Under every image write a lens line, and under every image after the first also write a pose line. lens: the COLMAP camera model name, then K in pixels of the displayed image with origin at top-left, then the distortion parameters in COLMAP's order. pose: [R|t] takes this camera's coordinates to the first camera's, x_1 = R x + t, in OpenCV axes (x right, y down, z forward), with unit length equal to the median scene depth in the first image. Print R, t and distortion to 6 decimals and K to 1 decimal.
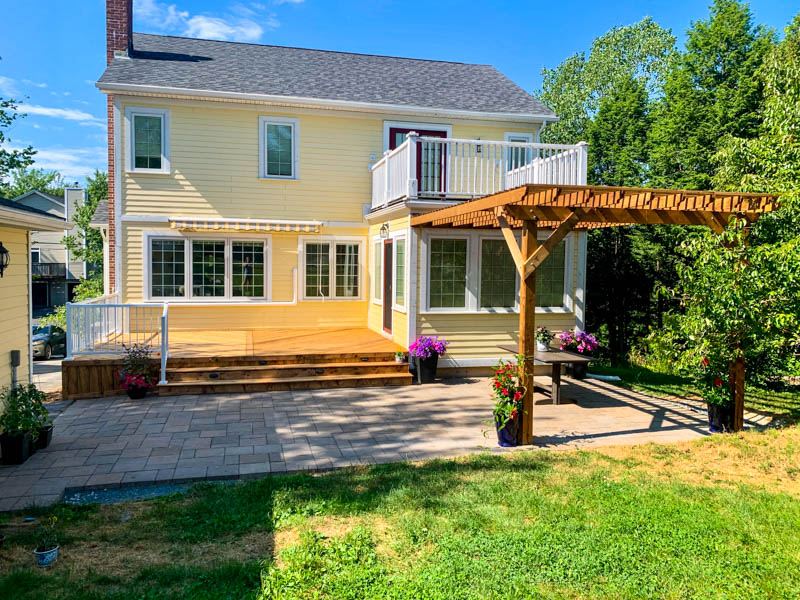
lens RADIAL K [[606.6, 0, 400.0], [0, 606.6, 300.0], [0, 0, 1]] dist [0.056462, -0.077409]
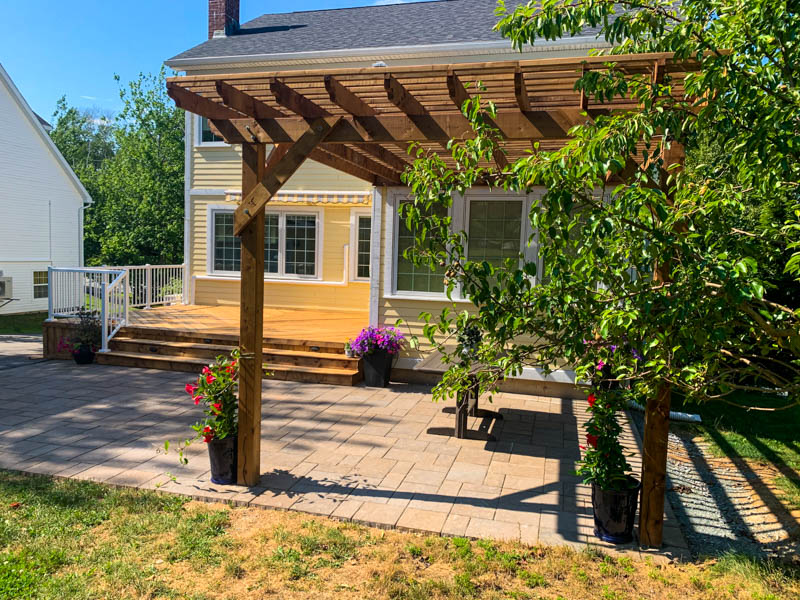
lens RADIAL K [[609.4, 0, 413.1], [0, 609.4, 310.4], [0, 0, 1]] dist [0.004728, -0.000439]
pose [[0.882322, 0.062994, -0.466412, 0.363222], [-0.051915, 0.997981, 0.036580, 0.006844], [0.467774, -0.008061, 0.883811, 0.269669]]
